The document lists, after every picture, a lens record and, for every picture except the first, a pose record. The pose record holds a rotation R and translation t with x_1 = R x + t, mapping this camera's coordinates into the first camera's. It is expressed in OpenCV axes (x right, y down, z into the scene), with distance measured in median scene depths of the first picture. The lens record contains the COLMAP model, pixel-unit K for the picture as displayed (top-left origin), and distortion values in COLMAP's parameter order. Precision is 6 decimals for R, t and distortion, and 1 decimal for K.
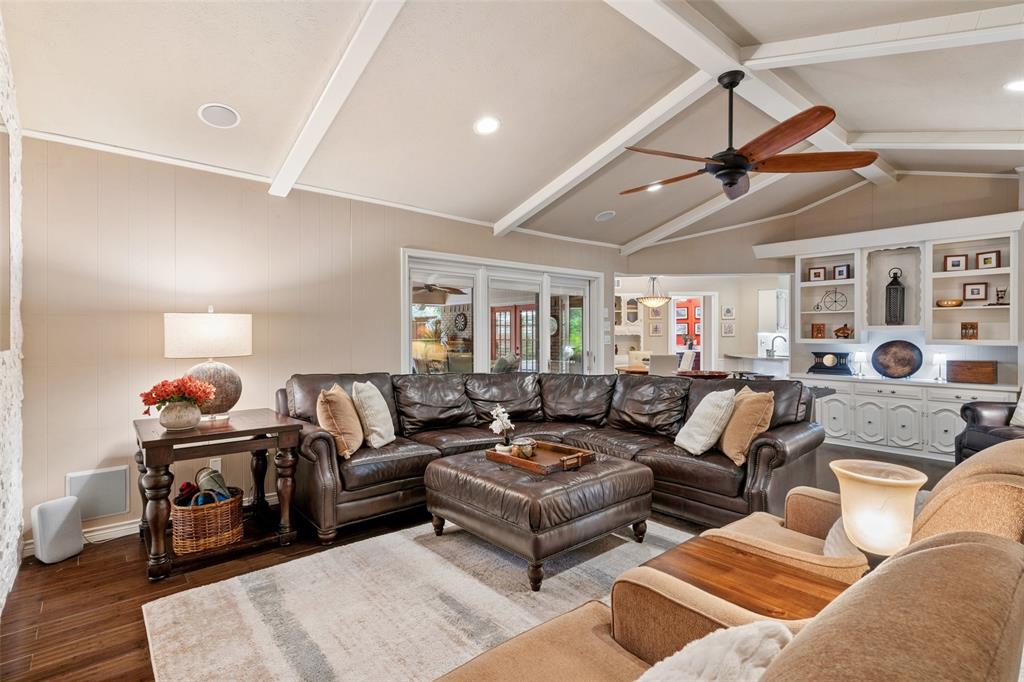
lens RADIAL K [[485.8, 0, 501.1], [0, 485.8, 332.6], [0, 0, 1]] dist [0.000538, 0.000280]
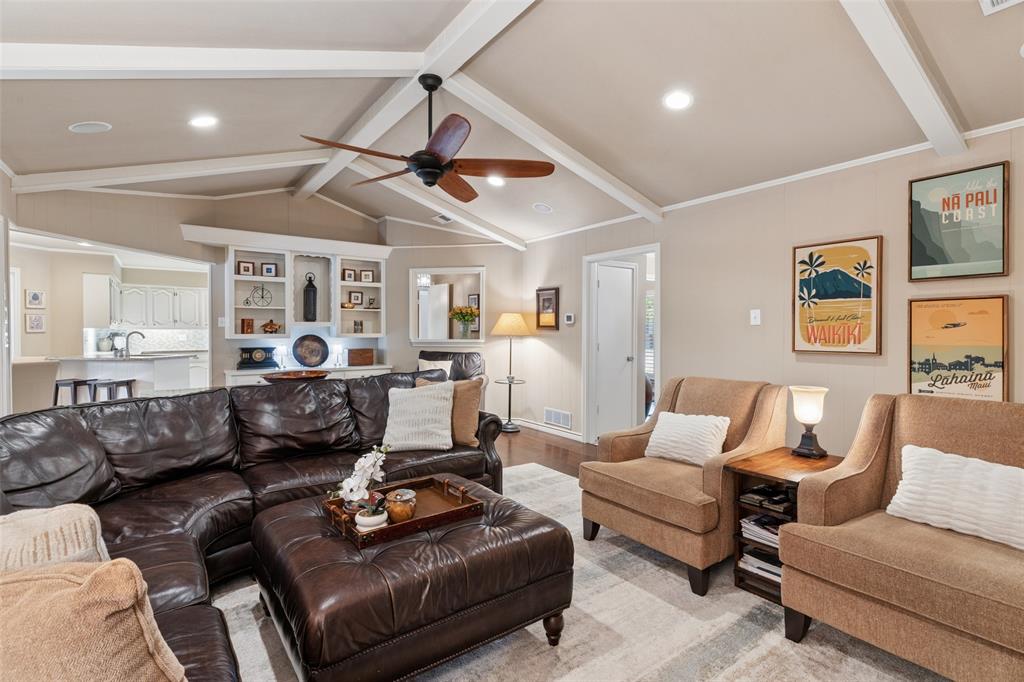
lens RADIAL K [[490.1, 0, 505.5], [0, 490.1, 337.8], [0, 0, 1]] dist [0.001242, -0.000354]
pose [[0.075371, -0.019381, 0.996967, -0.306121], [-0.002715, 0.999803, 0.019641, -0.000925], [-0.997152, -0.004187, 0.075303, 0.408744]]
